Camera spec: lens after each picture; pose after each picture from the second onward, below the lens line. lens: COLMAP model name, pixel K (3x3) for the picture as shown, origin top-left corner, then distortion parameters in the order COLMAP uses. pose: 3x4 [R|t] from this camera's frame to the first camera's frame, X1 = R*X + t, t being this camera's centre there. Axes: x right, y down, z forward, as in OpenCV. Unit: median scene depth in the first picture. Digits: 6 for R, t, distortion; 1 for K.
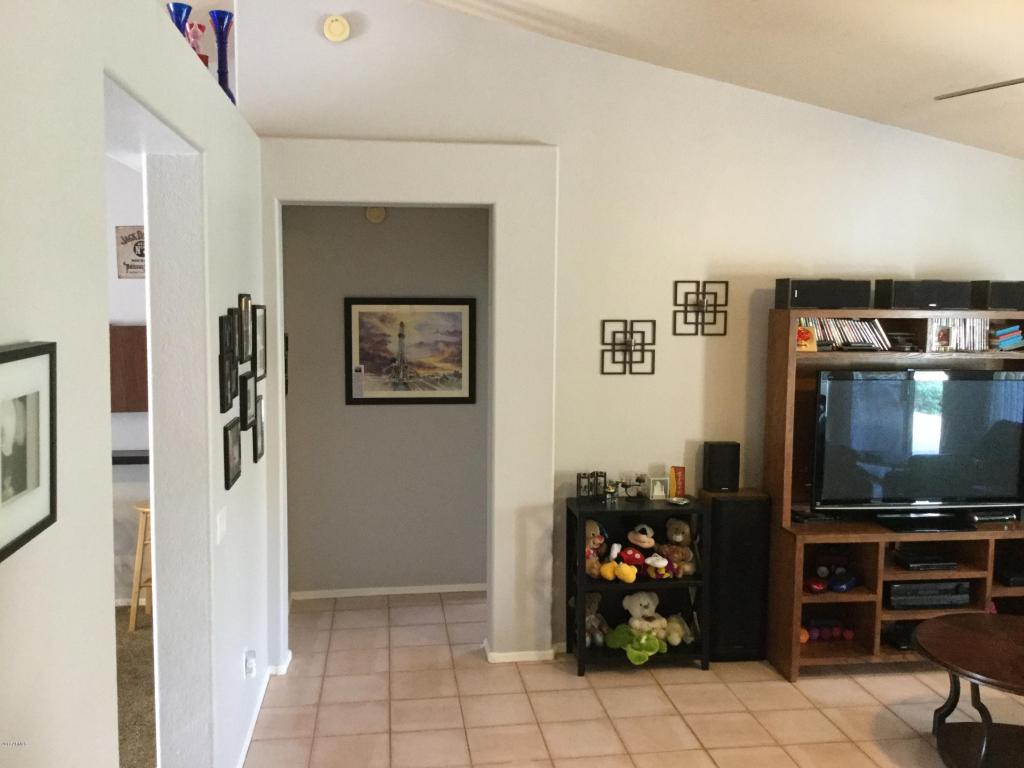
lens RADIAL K [[925.4, 0, 512.0], [0, 925.4, 384.0], [0, 0, 1]] dist [0.127127, -0.239592]
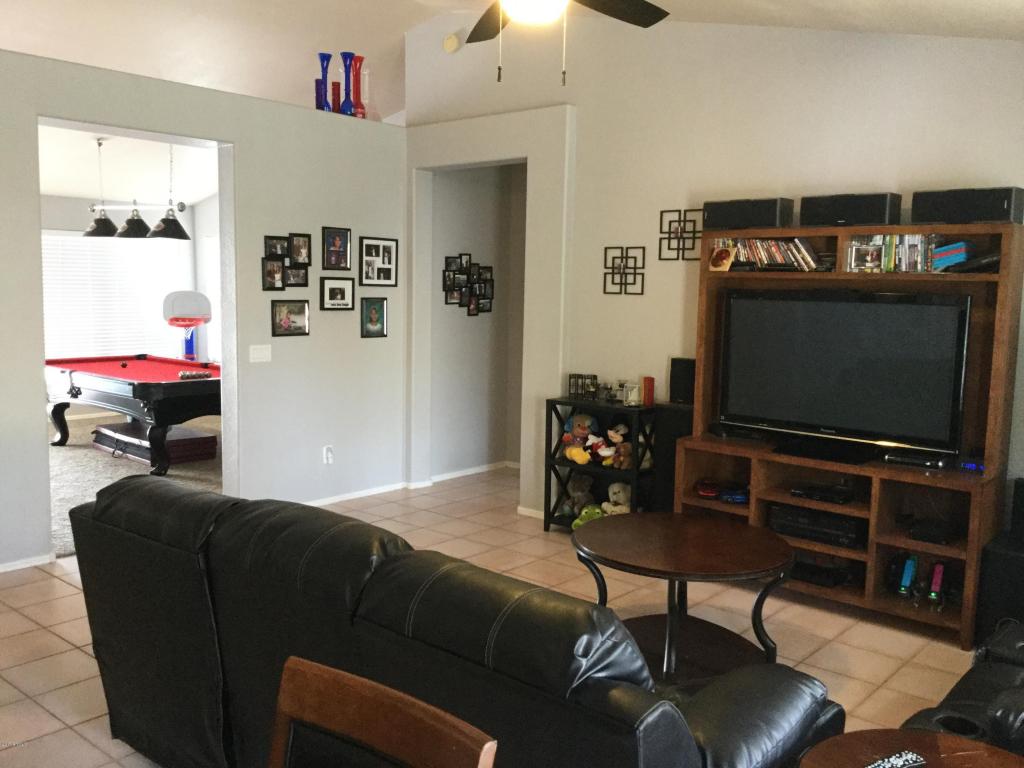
lens RADIAL K [[925.4, 0, 512.0], [0, 925.4, 384.0], [0, 0, 1]] dist [0.127127, -0.239592]
pose [[0.657531, 0.087159, -0.748369, 0.916905], [-0.083969, 0.995576, 0.042173, 0.064429], [0.748734, 0.035109, 0.661941, 0.131329]]
